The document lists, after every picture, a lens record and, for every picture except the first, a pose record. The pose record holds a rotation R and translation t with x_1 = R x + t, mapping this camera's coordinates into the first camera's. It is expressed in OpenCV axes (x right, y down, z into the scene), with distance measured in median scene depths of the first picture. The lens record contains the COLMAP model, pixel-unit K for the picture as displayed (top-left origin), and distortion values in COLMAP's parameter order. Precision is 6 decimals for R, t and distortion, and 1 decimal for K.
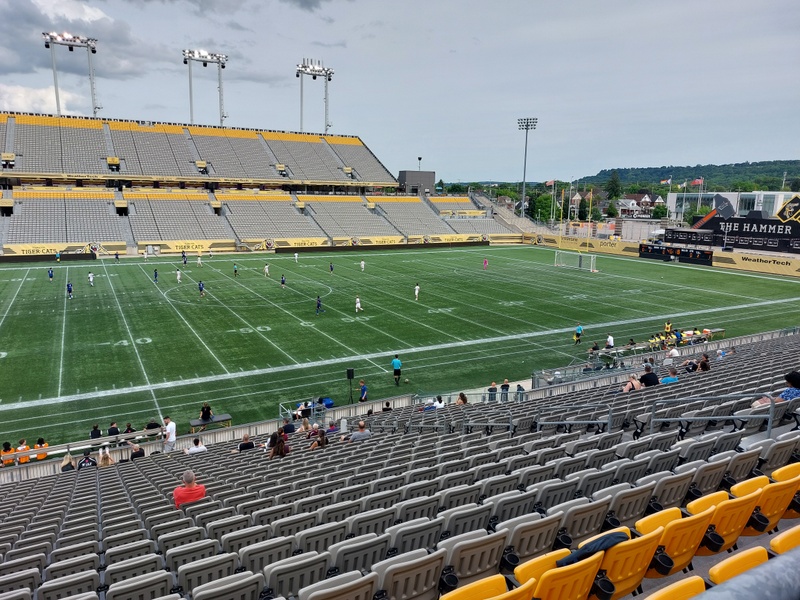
lens RADIAL K [[563.7, 0, 400.0], [0, 563.7, 300.0], [0, 0, 1]] dist [0.052715, -0.081160]
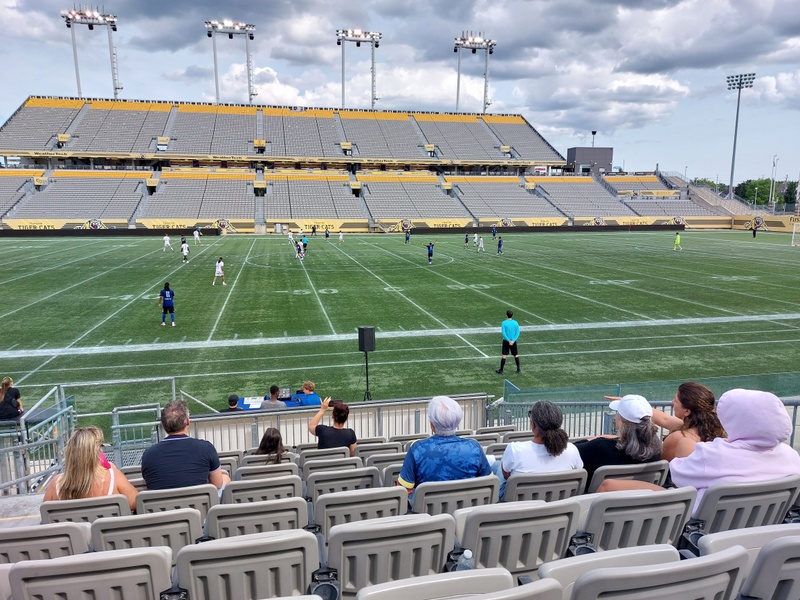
lens RADIAL K [[563.7, 0, 400.0], [0, 563.7, 300.0], [0, 0, 1]] dist [0.052715, -0.081160]
pose [[0.957004, 0.037190, -0.287682, 0.013449], [-0.043210, 0.998959, -0.014604, 0.026250], [0.286840, 0.026407, 0.957614, 0.147428]]
